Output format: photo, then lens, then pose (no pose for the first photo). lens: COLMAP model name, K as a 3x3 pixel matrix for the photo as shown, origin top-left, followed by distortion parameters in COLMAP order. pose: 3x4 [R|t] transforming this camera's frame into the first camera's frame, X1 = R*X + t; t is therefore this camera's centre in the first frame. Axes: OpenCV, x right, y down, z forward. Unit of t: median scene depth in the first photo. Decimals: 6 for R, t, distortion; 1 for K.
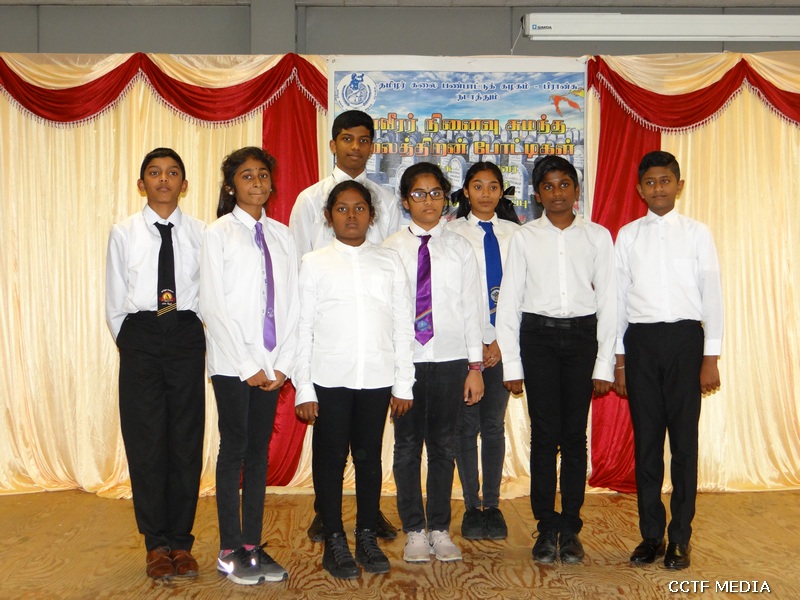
lens RADIAL K [[1101.5, 0, 404.6], [0, 1101.5, 293.0], [0, 0, 1]] dist [-0.003156, 0.000000]
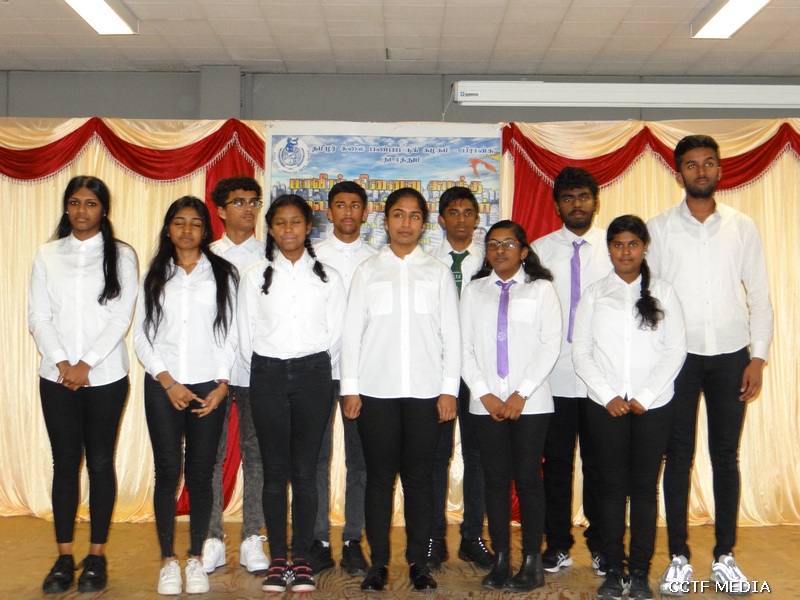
lens RADIAL K [[1190.2, 0, 399.7], [0, 1190.2, 300.5], [0, 0, 1]] dist [-0.004306, 0.000000]
pose [[0.999532, 0.010540, -0.028715, 0.099556], [-0.011636, 0.999200, -0.038263, 0.006643], [0.028289, 0.038579, 0.998855, -0.172581]]
